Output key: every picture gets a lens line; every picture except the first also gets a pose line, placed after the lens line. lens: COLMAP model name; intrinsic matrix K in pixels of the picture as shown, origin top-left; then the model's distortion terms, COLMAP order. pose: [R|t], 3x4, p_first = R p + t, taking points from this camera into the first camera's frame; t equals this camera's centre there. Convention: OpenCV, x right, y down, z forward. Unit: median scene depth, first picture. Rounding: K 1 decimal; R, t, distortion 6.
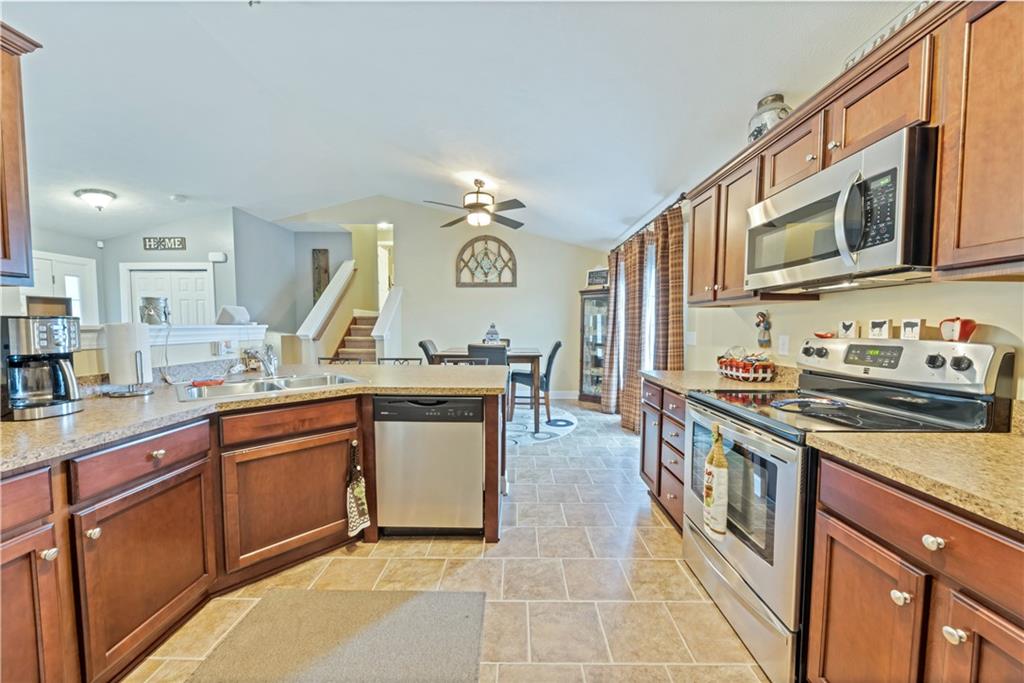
lens RADIAL K [[358.9, 0, 510.6], [0, 358.9, 343.0], [0, 0, 1]] dist [-0.015657, -0.001624]
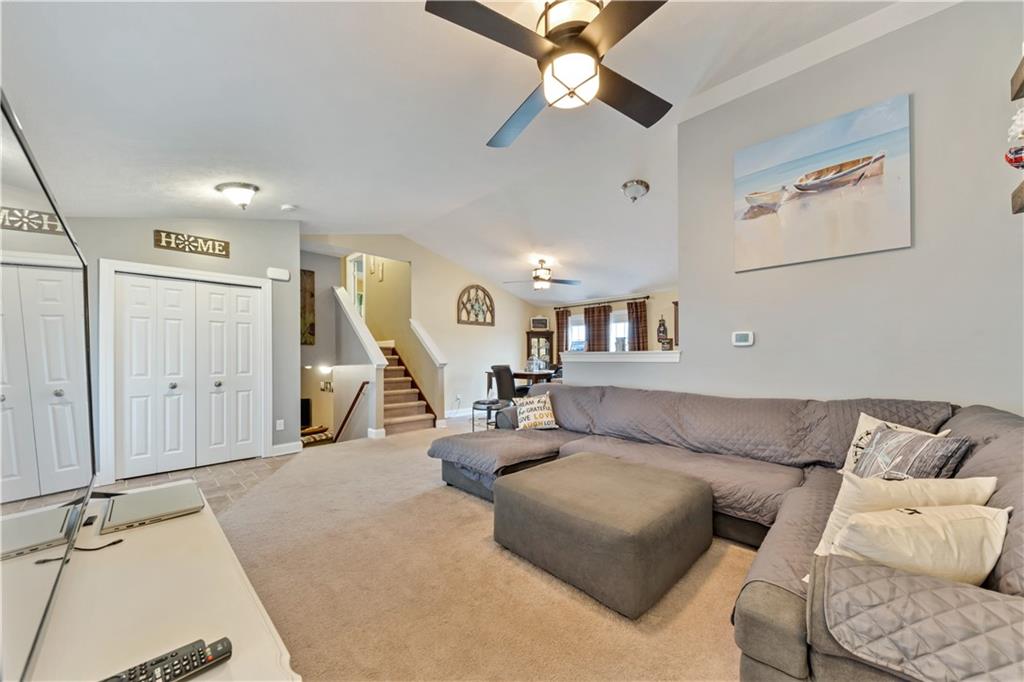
lens RADIAL K [[358.9, 0, 507.9], [0, 358.9, 358.8], [0, 0, 1]] dist [-0.015657, -0.001624]
pose [[0.700875, -0.011937, 0.713185, -0.915953], [0.041916, 0.998821, -0.024475, 0.001880], [-0.712052, 0.047048, 0.700549, 0.024049]]
